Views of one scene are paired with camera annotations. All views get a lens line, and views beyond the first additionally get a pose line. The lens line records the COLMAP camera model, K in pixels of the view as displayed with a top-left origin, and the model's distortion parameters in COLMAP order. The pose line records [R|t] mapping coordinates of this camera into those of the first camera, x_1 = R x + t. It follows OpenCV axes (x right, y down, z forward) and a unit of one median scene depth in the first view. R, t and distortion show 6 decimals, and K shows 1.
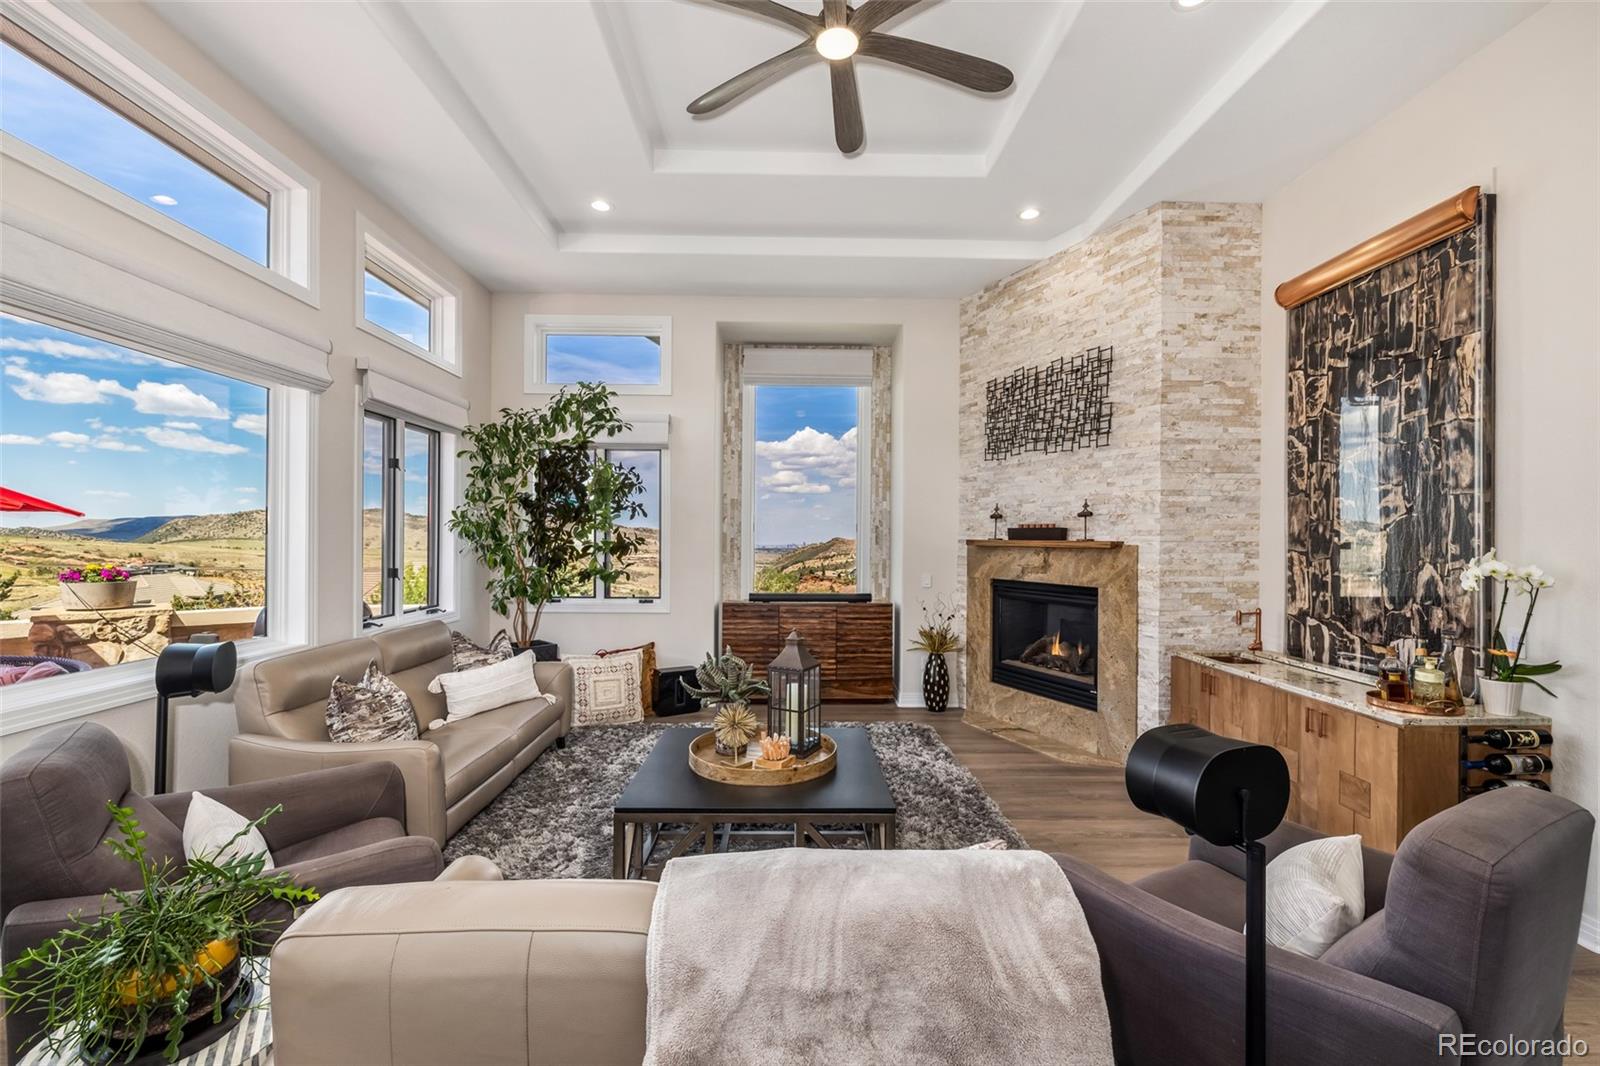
lens RADIAL K [[665.9, 0, 801.5], [0, 665.9, 541.5], [0, 0, 1]] dist [-0.003519, 0.000014]
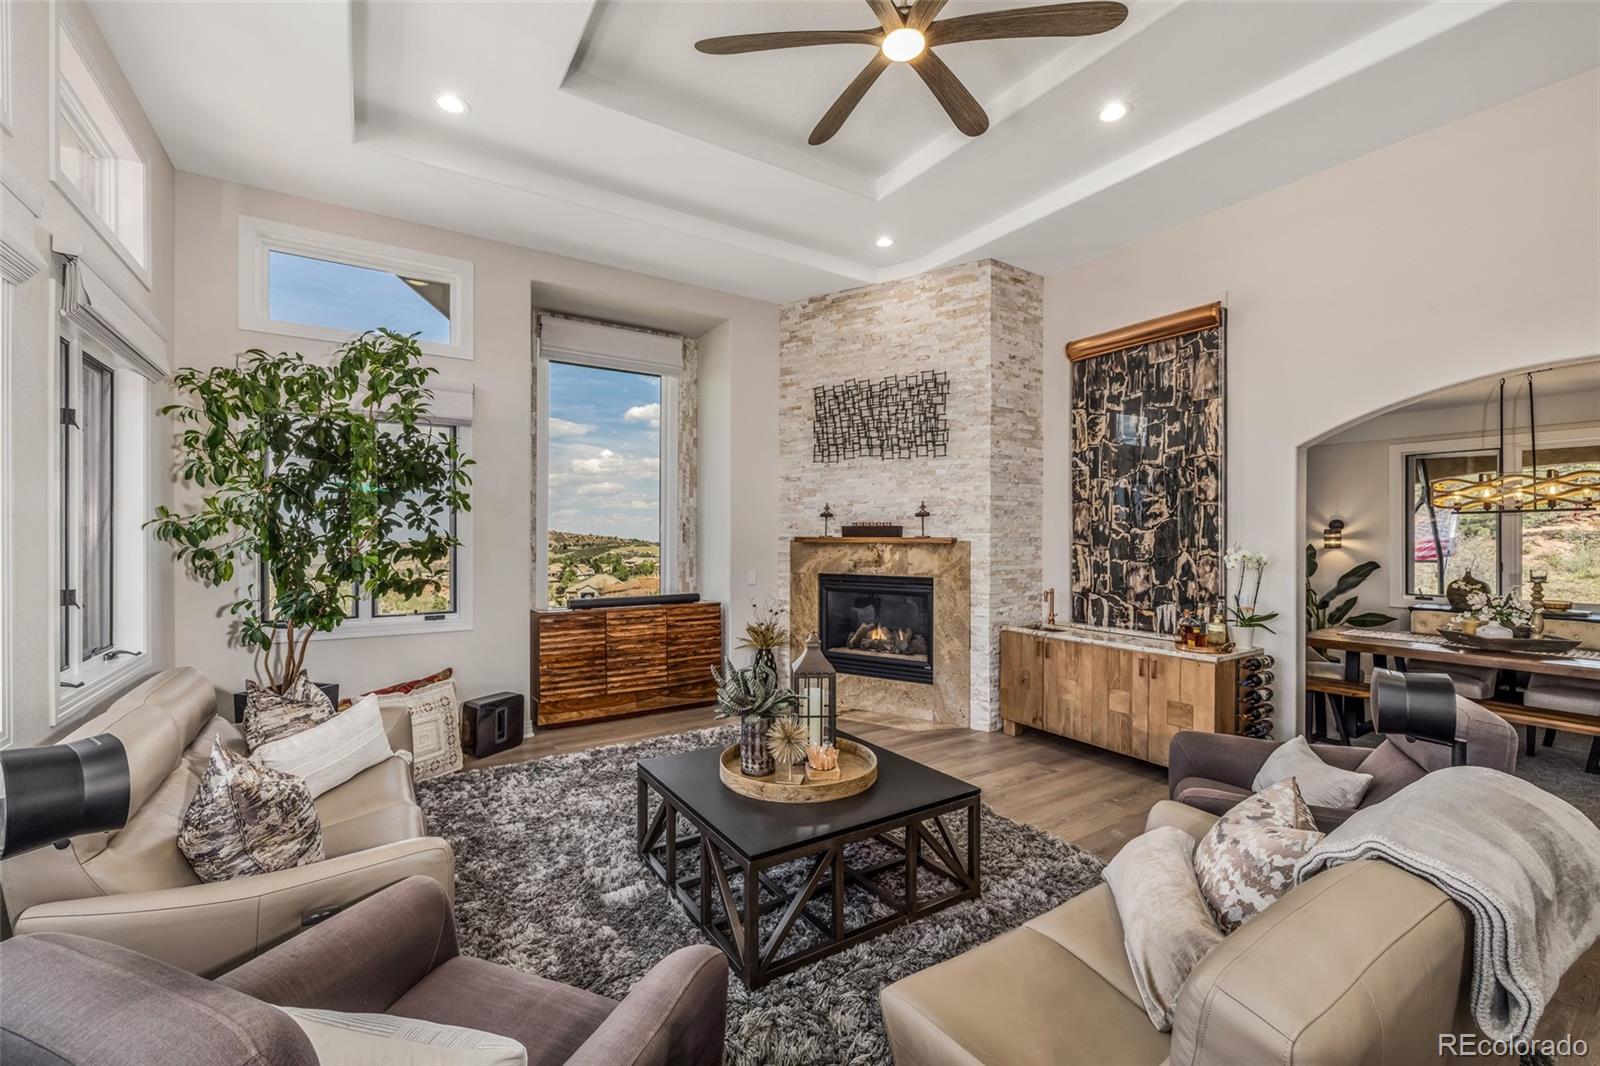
lens RADIAL K [[665.9, 0, 801.5], [0, 665.9, 541.5], [0, 0, 1]] dist [-0.003519, 0.000014]
pose [[0.849056, -0.009261, 0.528222, -0.391346], [0.006552, 0.999954, 0.006999, -0.003784], [-0.528263, -0.002482, 0.849077, 0.143048]]
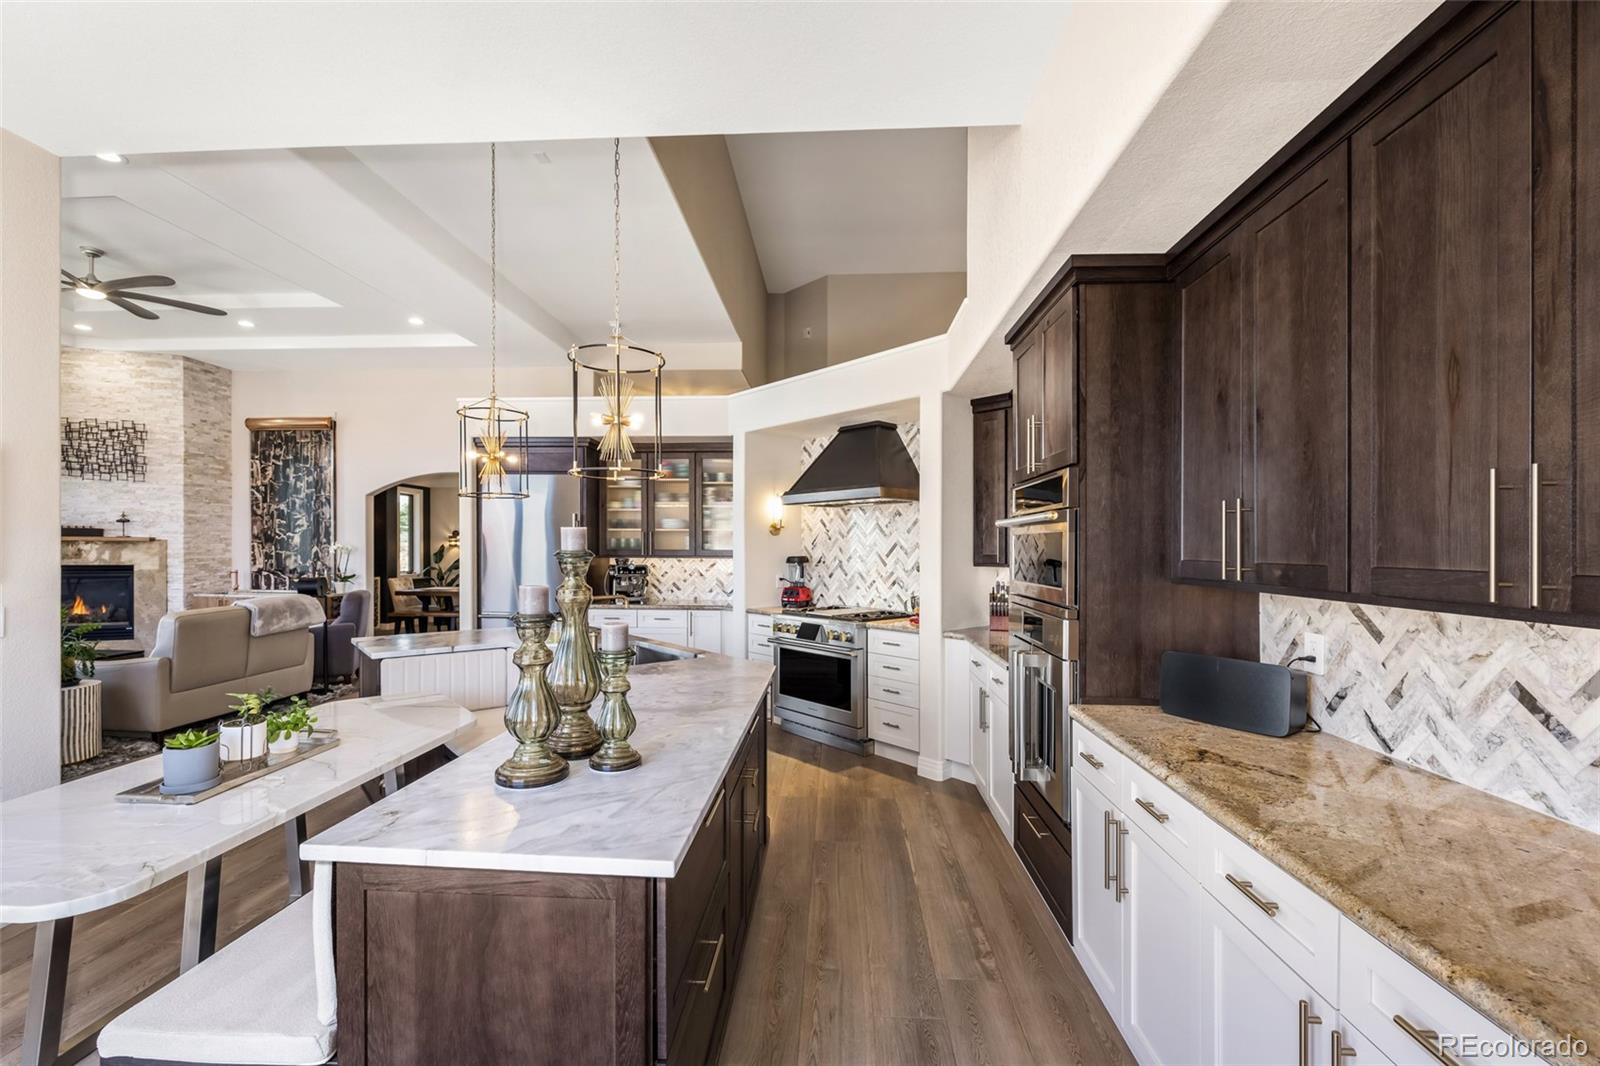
lens RADIAL K [[670.3, 0, 791.4], [0, 670.3, 549.9], [0, 0, 1]] dist [-0.000064, 0.000101]
pose [[0.088633, -0.011216, 0.996001, -1.167987], [0.001538, 0.999937, 0.011123, 0.016069], [-0.996063, 0.000546, 0.088644, -0.857440]]
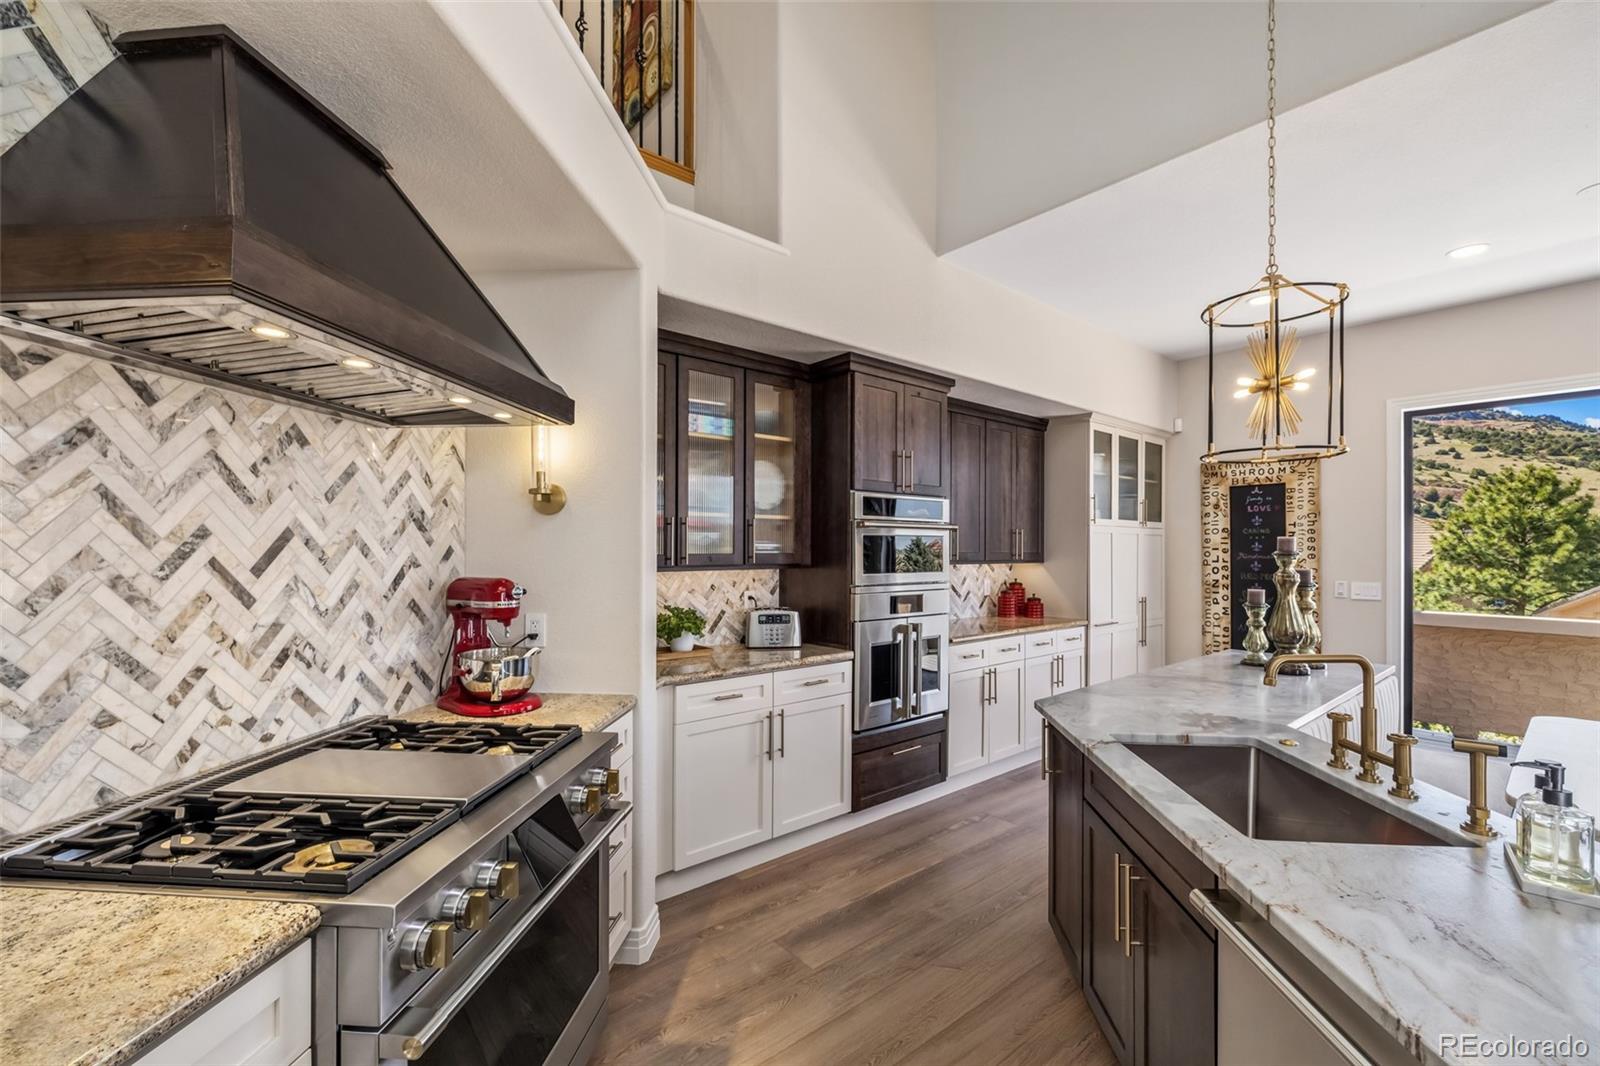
lens RADIAL K [[685.5, 0, 803.2], [0, 685.5, 548.3], [0, 0, 1]] dist [-0.000873, 0.000023]
pose [[-0.774066, -0.008322, -0.633050, 0.057403], [-0.009952, 0.999950, -0.000976, 0.026130], [0.633027, 0.005545, -0.774110, -0.457716]]
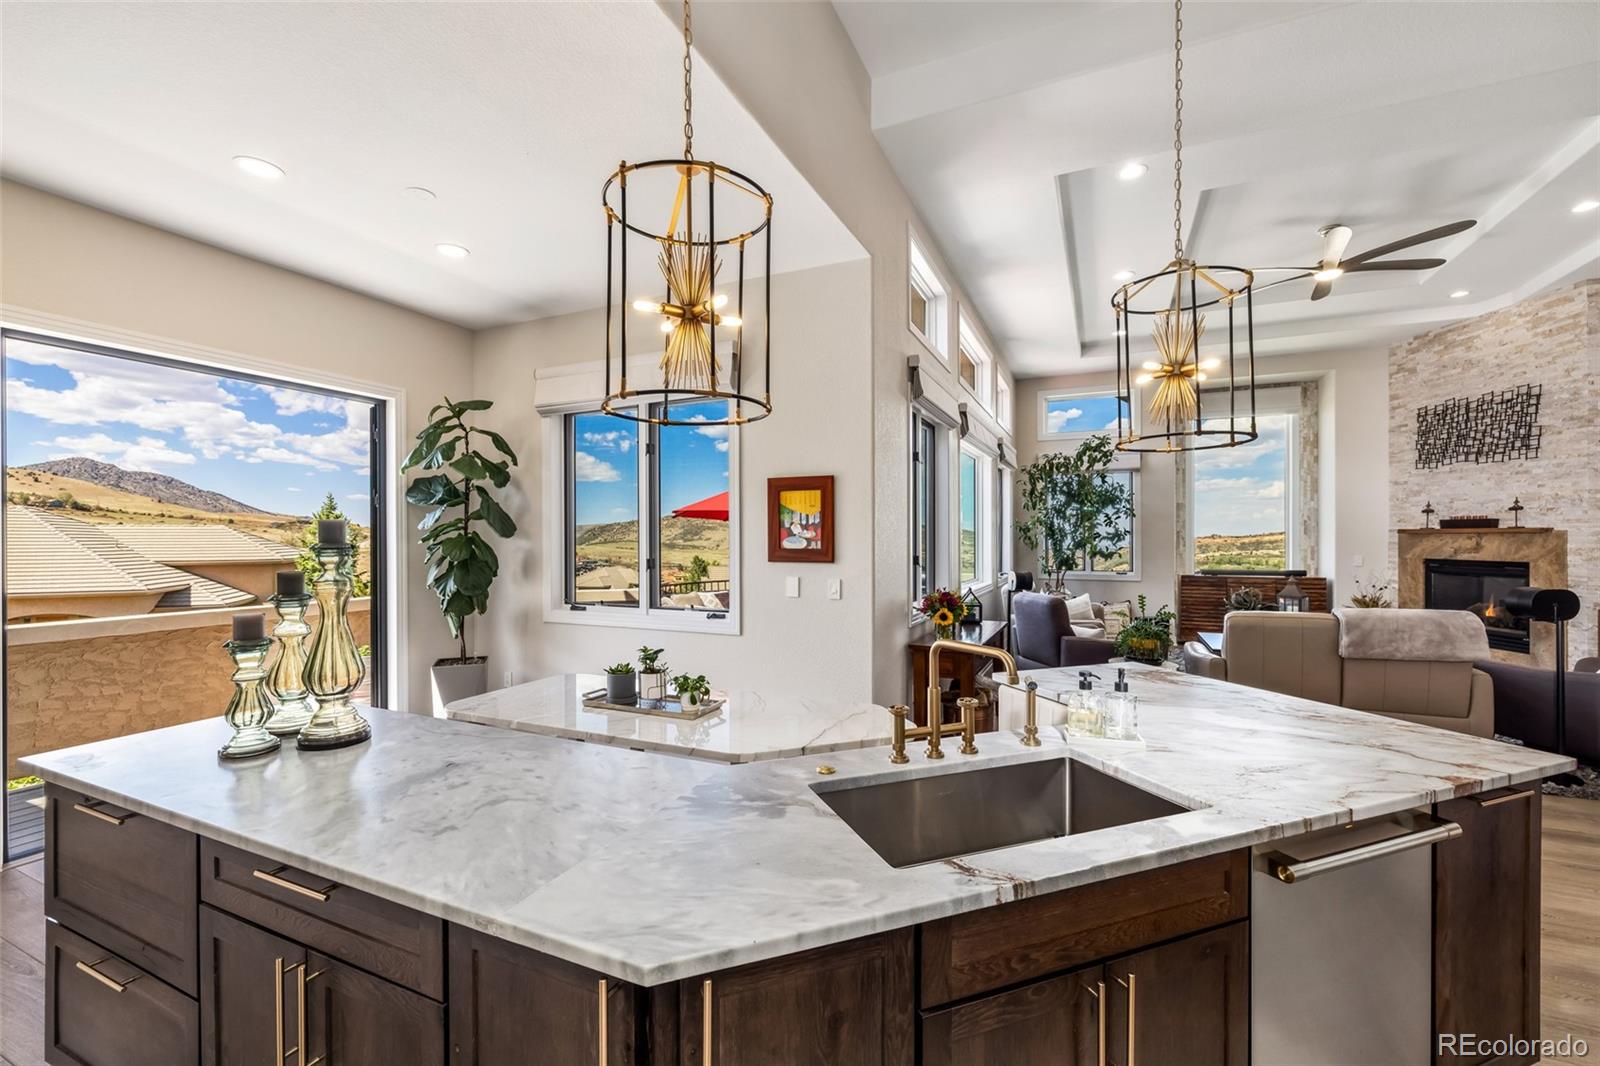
lens RADIAL K [[669.3, 0, 801.1], [0, 669.3, 538.9], [0, 0, 1]] dist [0.000090, 0.000100]
pose [[0.899687, -0.007195, -0.436477, -0.313148], [0.005353, 0.999971, -0.005450, 0.022807], [0.436504, 0.002566, 0.899699, -0.933838]]
